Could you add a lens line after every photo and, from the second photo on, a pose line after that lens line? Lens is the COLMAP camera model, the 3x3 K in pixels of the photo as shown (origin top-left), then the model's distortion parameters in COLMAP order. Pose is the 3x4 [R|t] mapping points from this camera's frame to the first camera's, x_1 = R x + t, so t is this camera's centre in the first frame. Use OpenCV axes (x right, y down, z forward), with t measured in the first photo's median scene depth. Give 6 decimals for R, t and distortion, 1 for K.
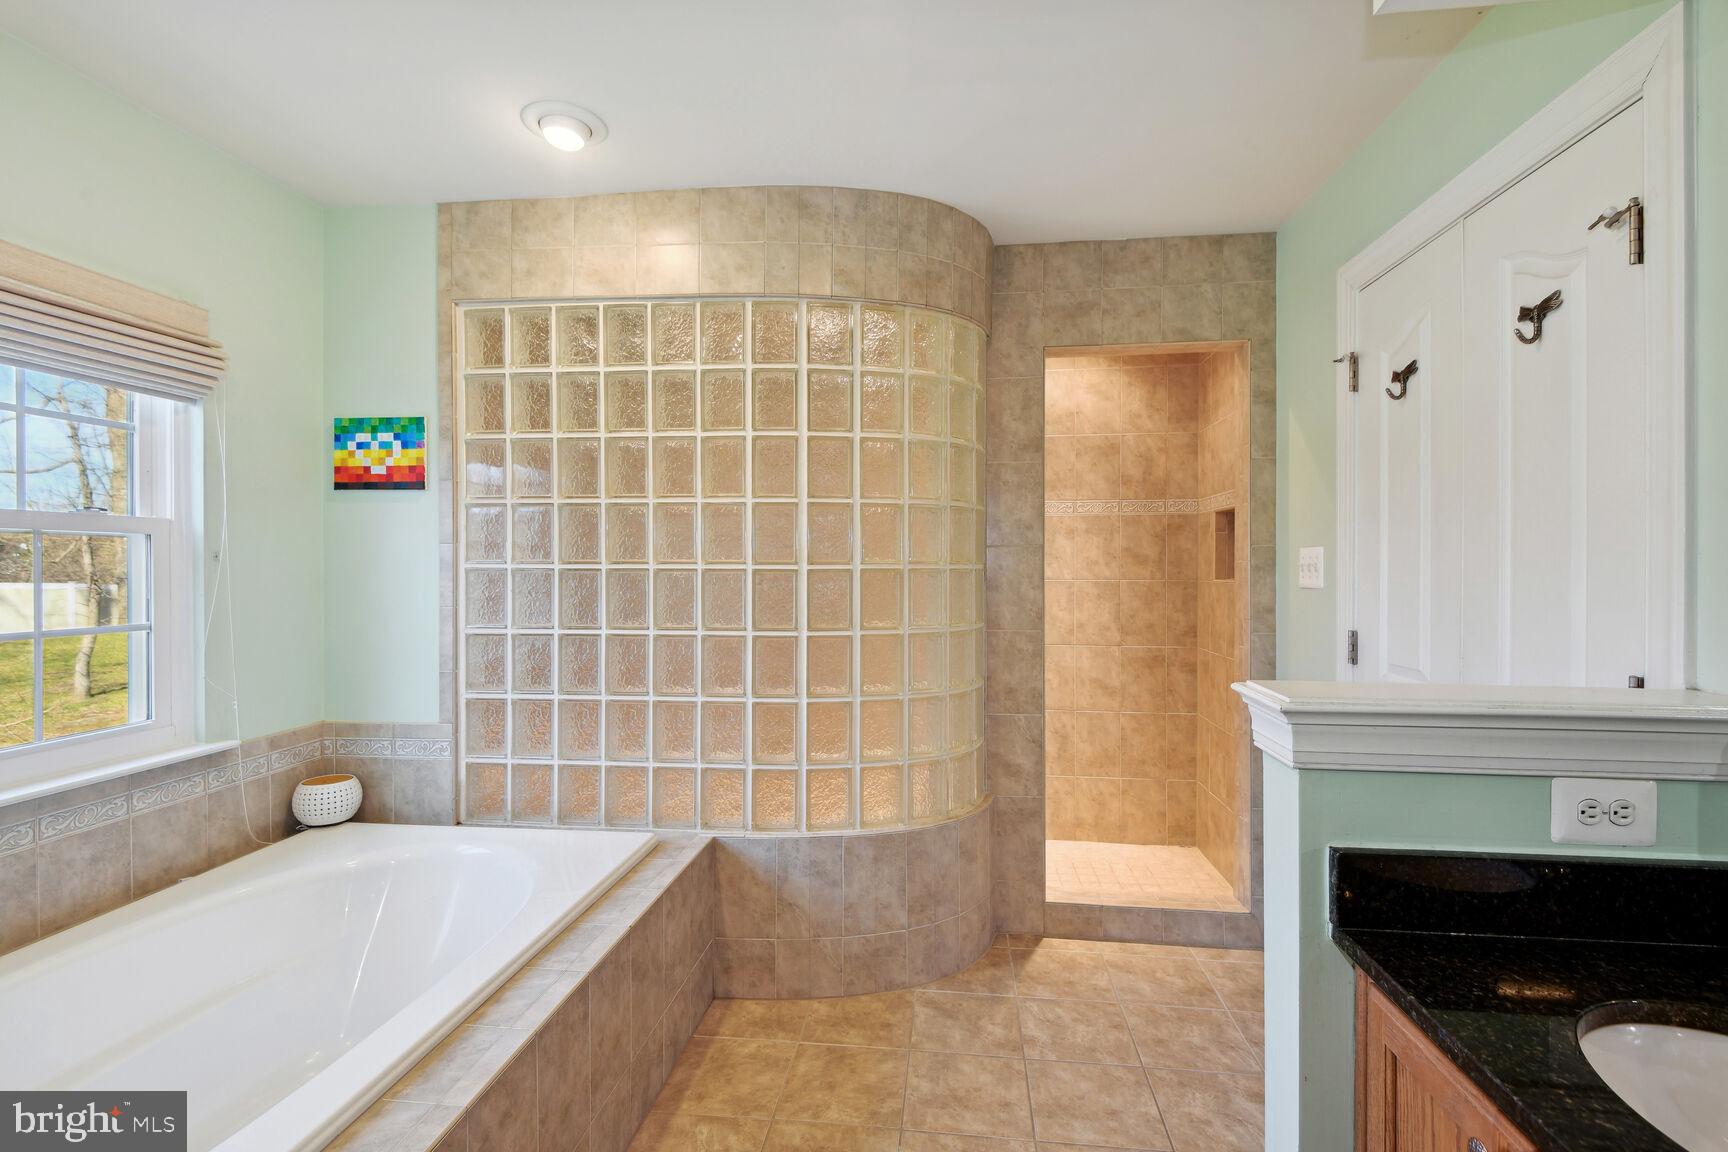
lens RADIAL K [[795.5, 0, 861.7], [0, 795.5, 569.4], [0, 0, 1]] dist [0.018739, -0.005655]
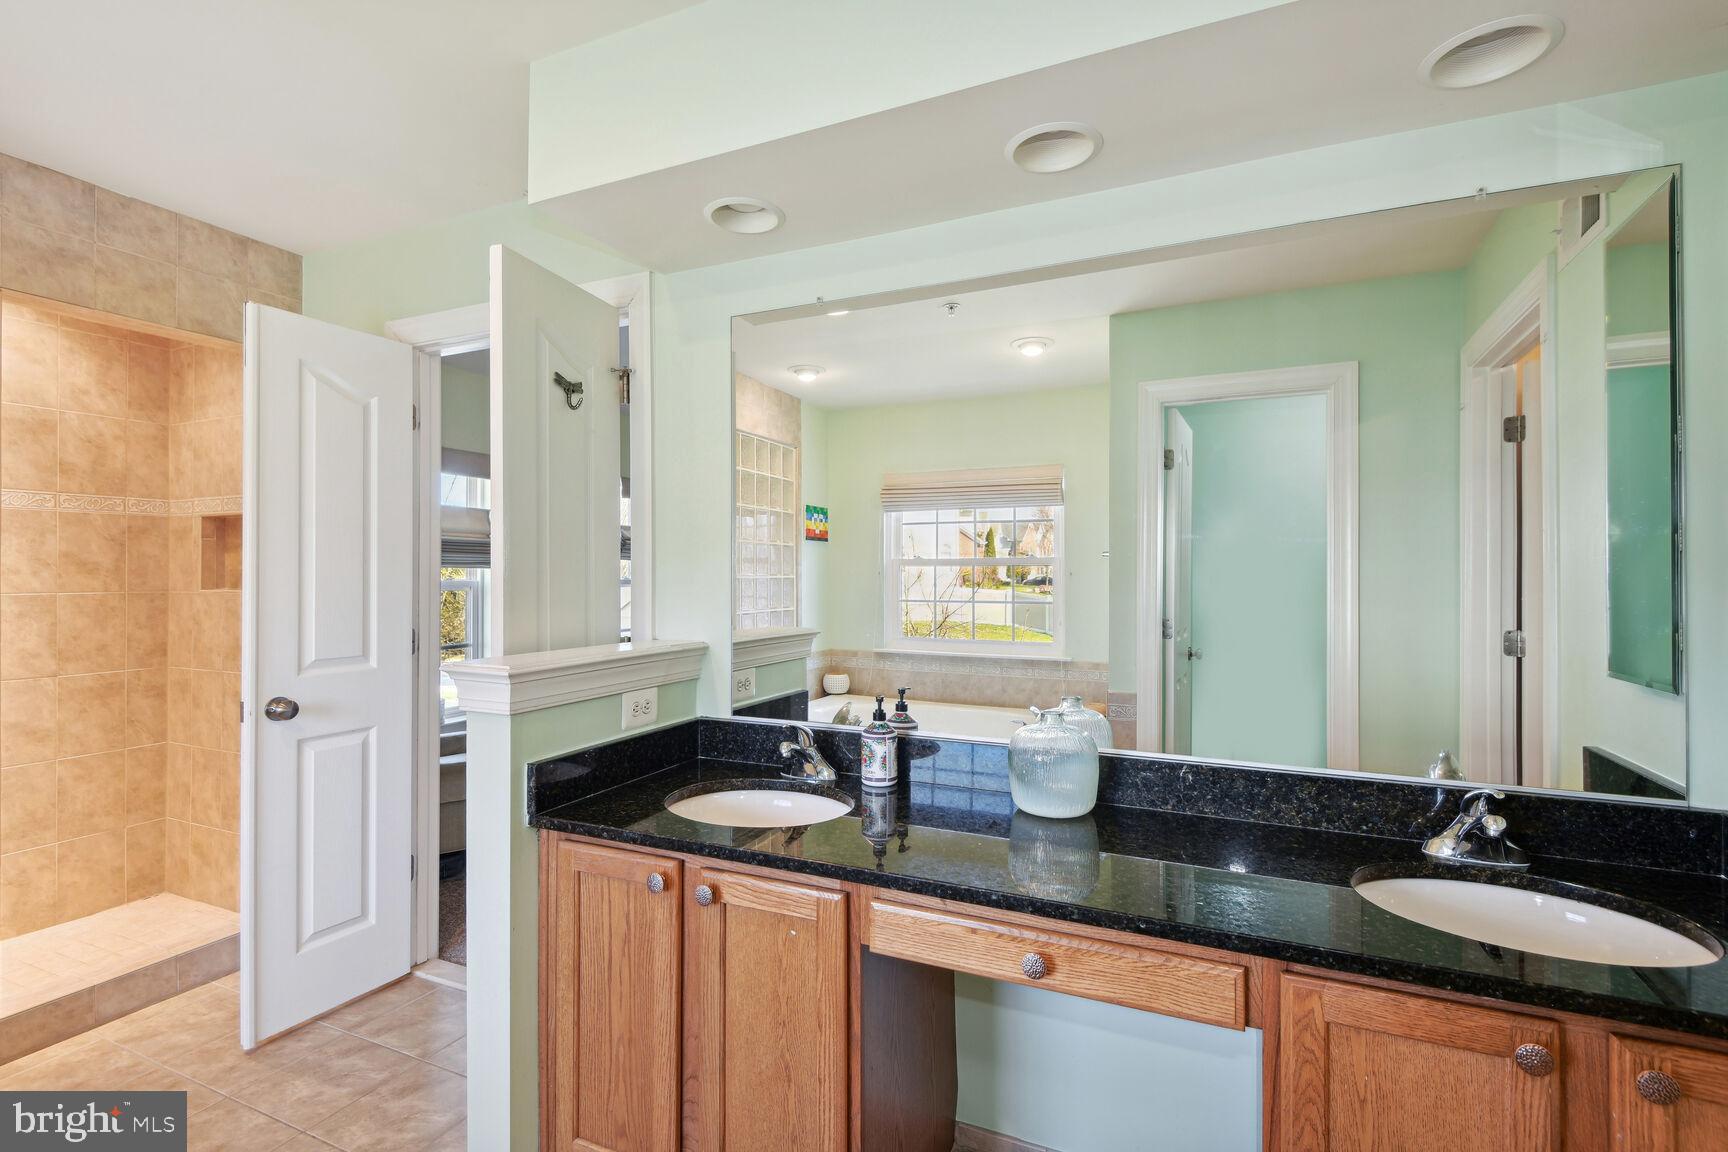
lens RADIAL K [[795.5, 0, 873.7], [0, 795.5, 573.5], [0, 0, 1]] dist [0.018739, -0.005655]
pose [[0.300797, -0.000770, 0.953688, -0.197703], [0.005660, 0.999984, -0.000978, -0.000854], [-0.953671, 0.005692, 0.300796, -0.019098]]
